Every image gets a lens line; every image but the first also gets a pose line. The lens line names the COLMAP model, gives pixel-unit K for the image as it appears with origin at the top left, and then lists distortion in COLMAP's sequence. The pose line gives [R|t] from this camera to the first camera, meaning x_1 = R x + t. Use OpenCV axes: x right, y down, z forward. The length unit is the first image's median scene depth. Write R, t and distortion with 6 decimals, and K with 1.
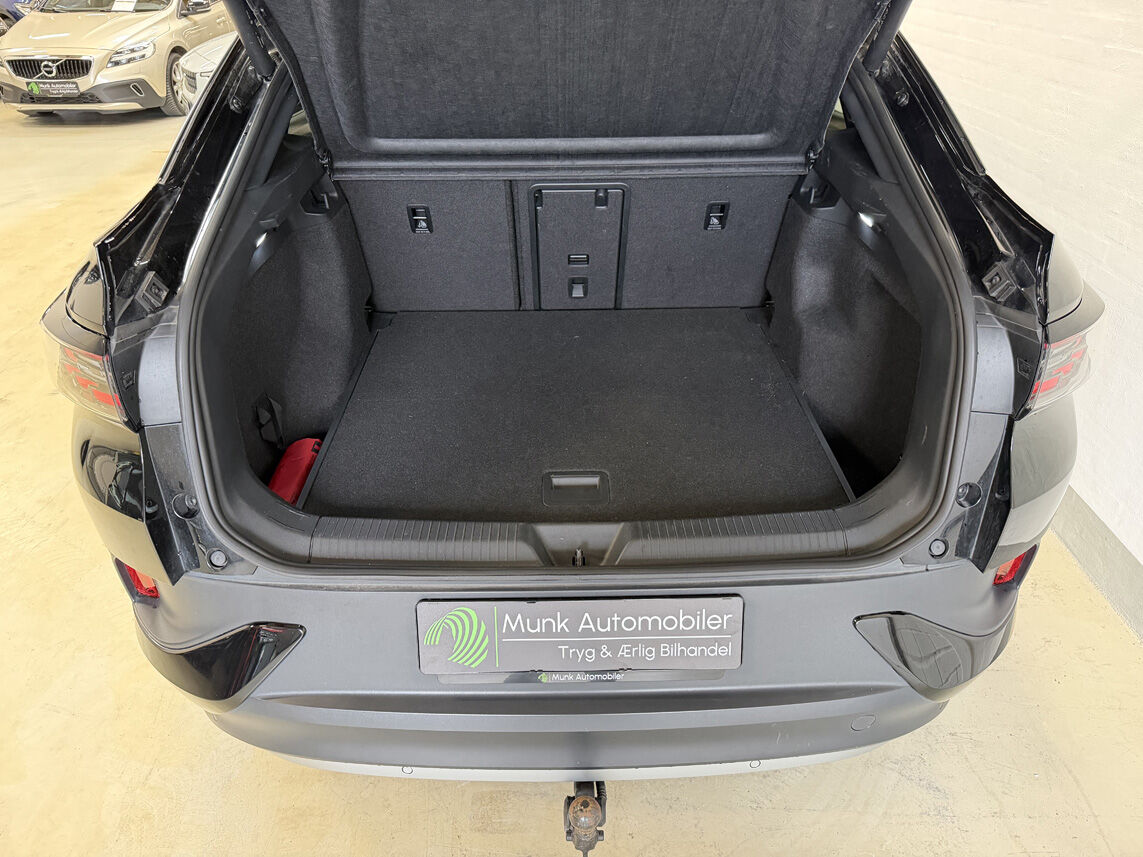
lens RADIAL K [[806.5, 0, 571.2], [0, 806.5, 424.6], [0, 0, 1]] dist [-0.023239, 0.010082]
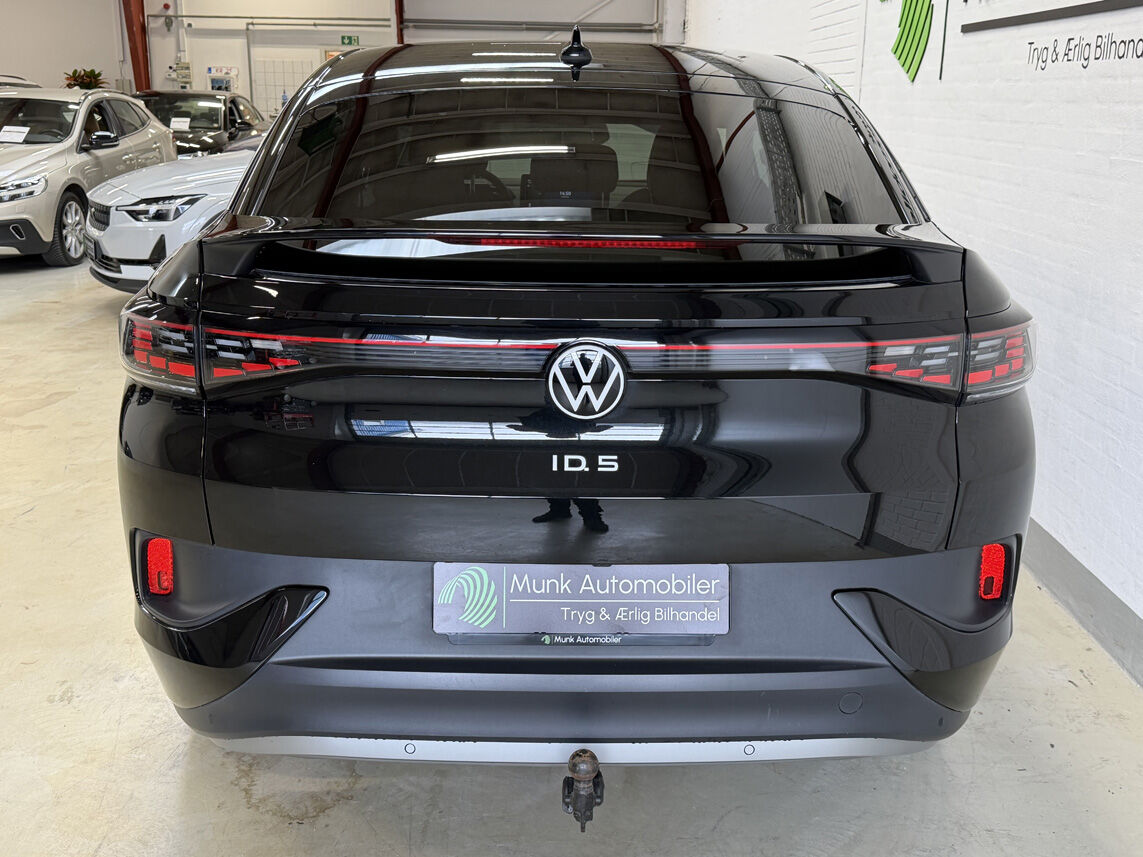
lens RADIAL K [[1255.0, 0, 566.2], [0, 1255.0, 426.7], [0, 0, 1]] dist [0.005159, 0.000000]
pose [[0.999795, 0.019709, 0.004657, -0.012535], [-0.017611, 0.959676, -0.280556, 0.298151], [-0.009999, 0.280417, 0.959826, -0.403823]]
